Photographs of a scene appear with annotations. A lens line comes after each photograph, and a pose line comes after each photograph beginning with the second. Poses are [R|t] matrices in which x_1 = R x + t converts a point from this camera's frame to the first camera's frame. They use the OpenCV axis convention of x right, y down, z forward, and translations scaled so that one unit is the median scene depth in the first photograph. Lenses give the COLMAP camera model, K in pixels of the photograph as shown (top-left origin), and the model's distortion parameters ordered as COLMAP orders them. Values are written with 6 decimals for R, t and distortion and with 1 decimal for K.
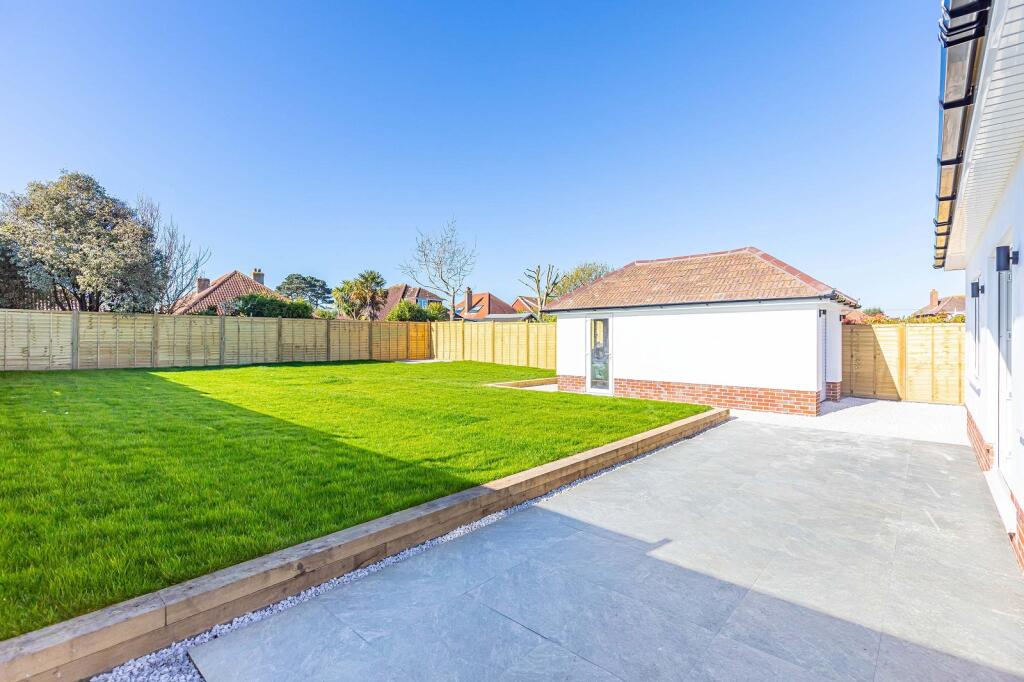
lens RADIAL K [[466.1, 0, 513.3], [0, 466.1, 341.8], [0, 0, 1]] dist [0.009014, -0.001082]
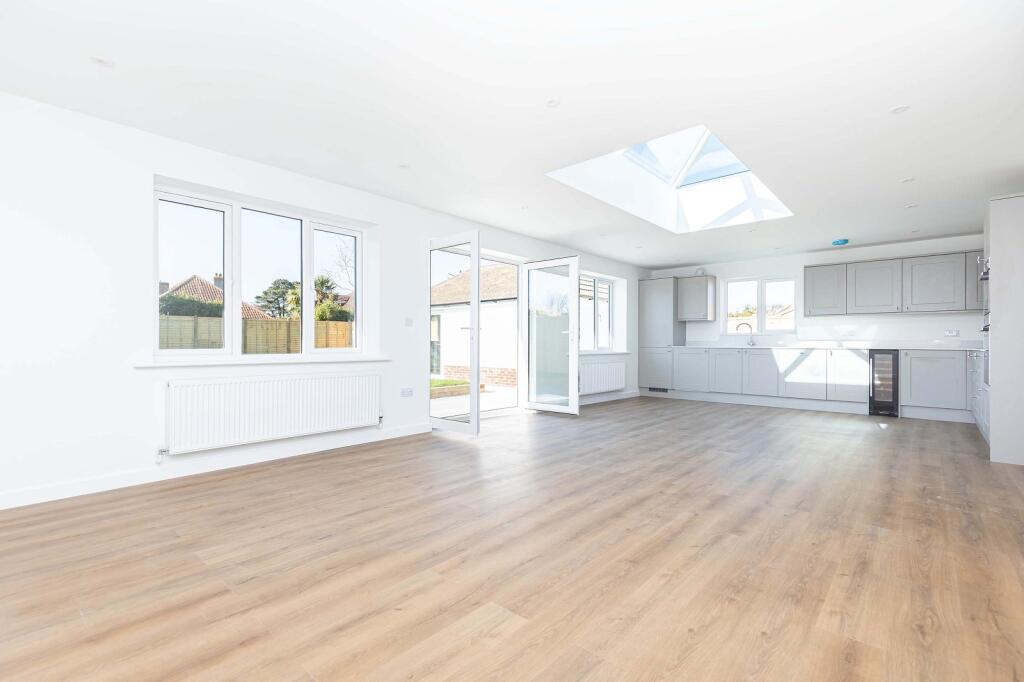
lens RADIAL K [[466.1, 0, 511.7], [0, 466.1, 340.0], [0, 0, 1]] dist [0.009014, -0.001082]
pose [[1.000000, 0.000871, -0.000446, 0.258485], [-0.000878, 0.999880, -0.015459, 0.021852], [0.000433, 0.015459, 0.999880, -0.116107]]
